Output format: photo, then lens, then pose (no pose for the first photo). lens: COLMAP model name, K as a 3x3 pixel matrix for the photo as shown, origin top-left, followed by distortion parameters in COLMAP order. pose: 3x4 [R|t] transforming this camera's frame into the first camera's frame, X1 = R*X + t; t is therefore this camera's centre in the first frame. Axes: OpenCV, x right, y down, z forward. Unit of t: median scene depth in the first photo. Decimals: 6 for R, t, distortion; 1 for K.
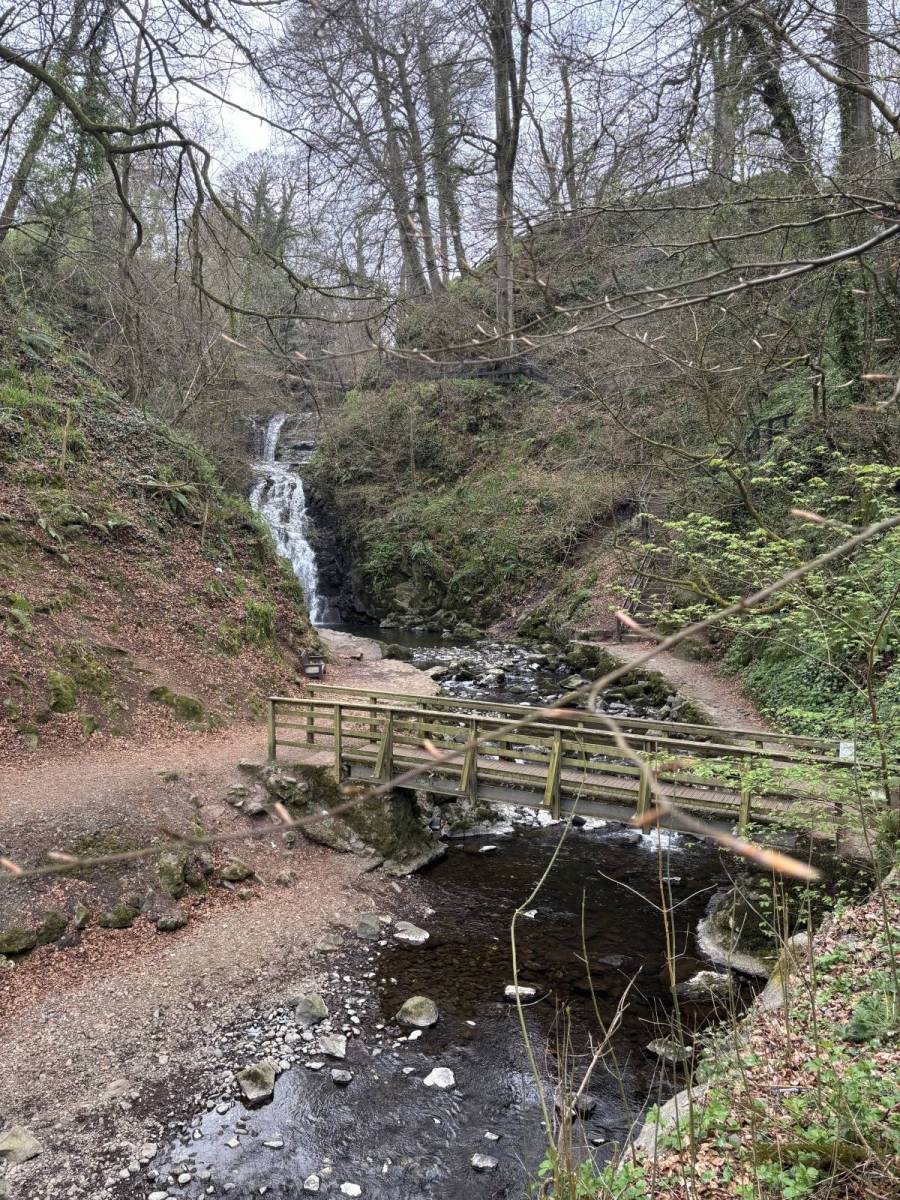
lens RADIAL K [[906.5, 0, 451.0], [0, 906.5, 599.7], [0, 0, 1]] dist [0.050104, -0.049107]
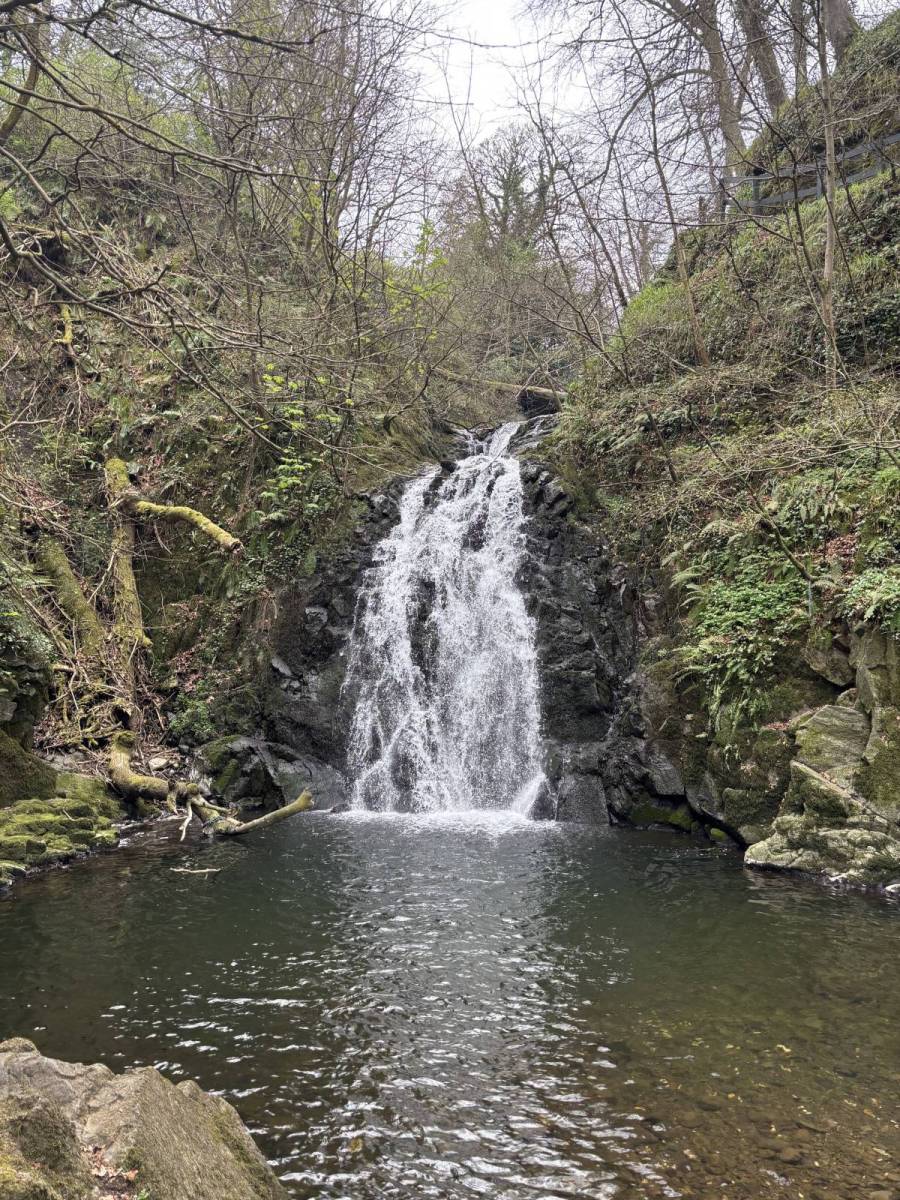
lens RADIAL K [[906.5, 0, 454.3], [0, 906.5, 605.5], [0, 0, 1]] dist [0.050104, -0.049107]
pose [[0.955968, -0.012597, -0.293202, -0.071604], [-0.026794, 0.991159, -0.129943, -0.008842], [0.292246, 0.132078, 0.947179, 0.612481]]
